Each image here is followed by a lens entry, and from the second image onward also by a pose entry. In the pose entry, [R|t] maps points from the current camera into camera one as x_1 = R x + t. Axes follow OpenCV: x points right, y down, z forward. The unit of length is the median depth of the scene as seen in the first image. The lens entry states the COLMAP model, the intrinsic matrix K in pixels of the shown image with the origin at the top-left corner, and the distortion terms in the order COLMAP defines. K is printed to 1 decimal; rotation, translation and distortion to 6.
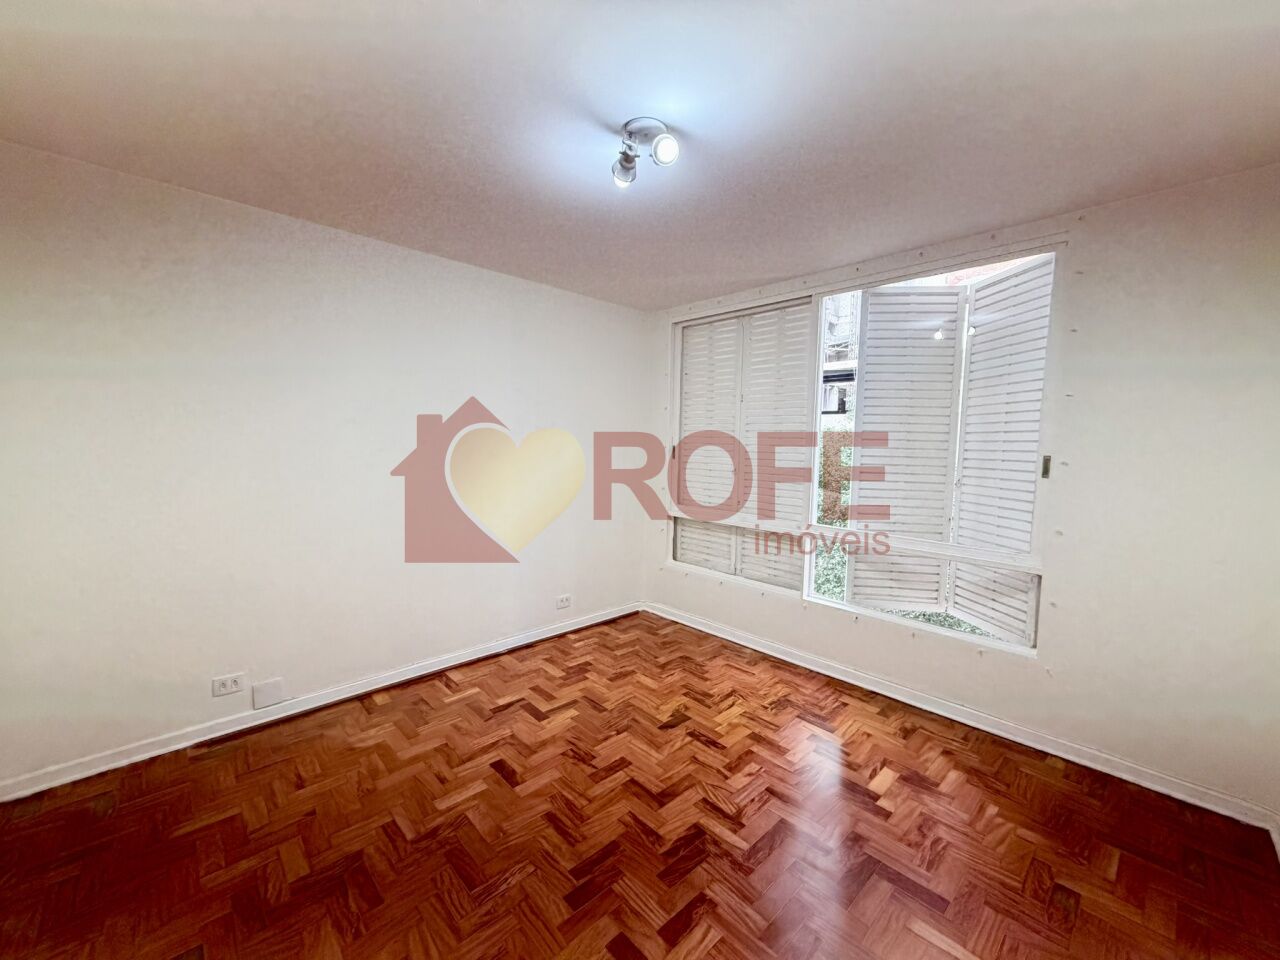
lens RADIAL K [[507.9, 0, 635.7], [0, 507.9, 475.9], [0, 0, 1]] dist [-0.001052, -0.000290]
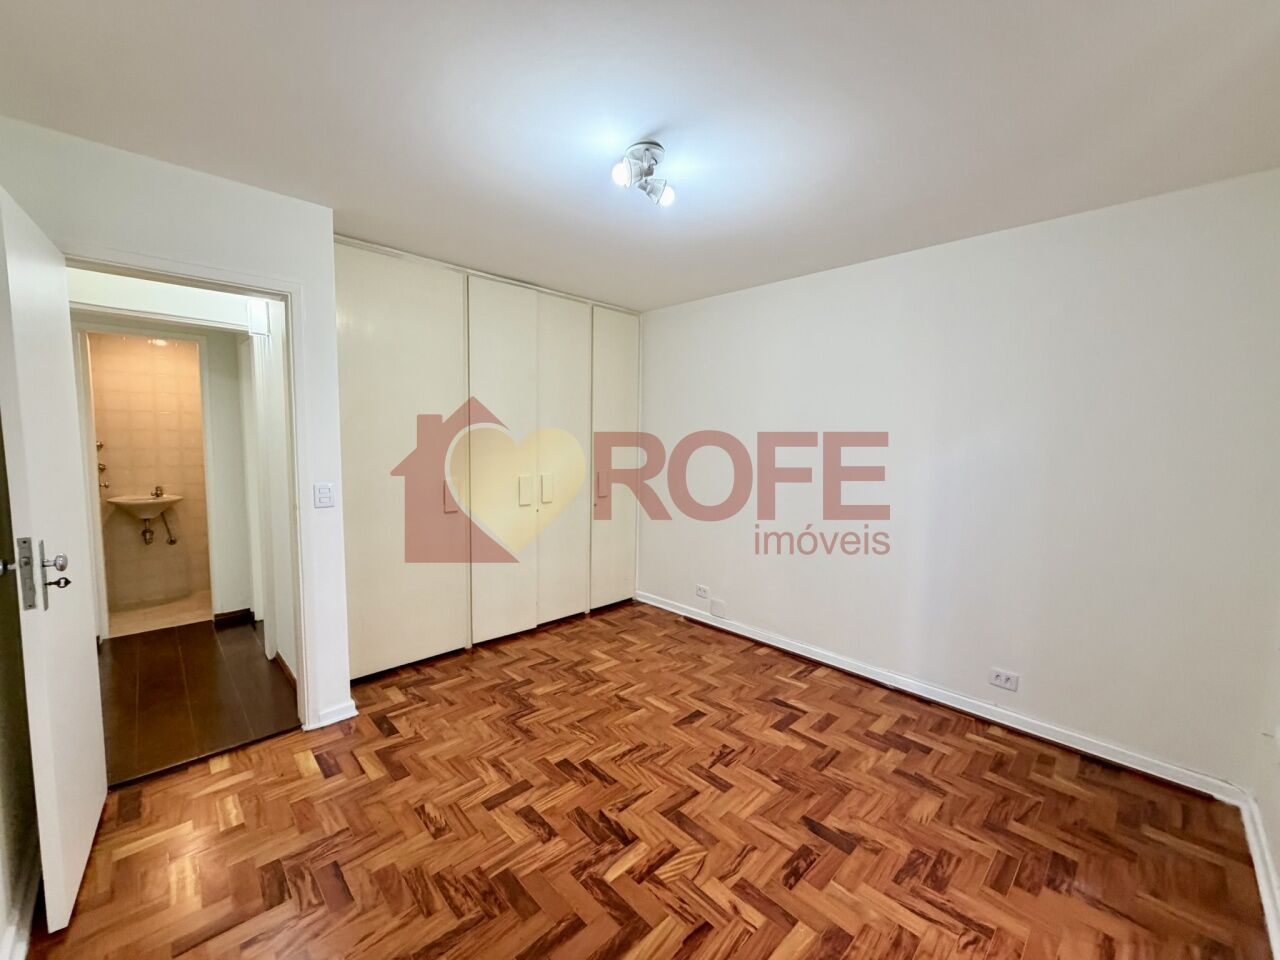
lens RADIAL K [[507.9, 0, 638.1], [0, 507.9, 482.6], [0, 0, 1]] dist [-0.001052, -0.000290]
pose [[0.015519, 0.075949, -0.996991, 0.732350], [-0.082183, 0.993834, 0.074429, -0.041345], [0.996496, 0.080780, 0.021665, 0.657486]]
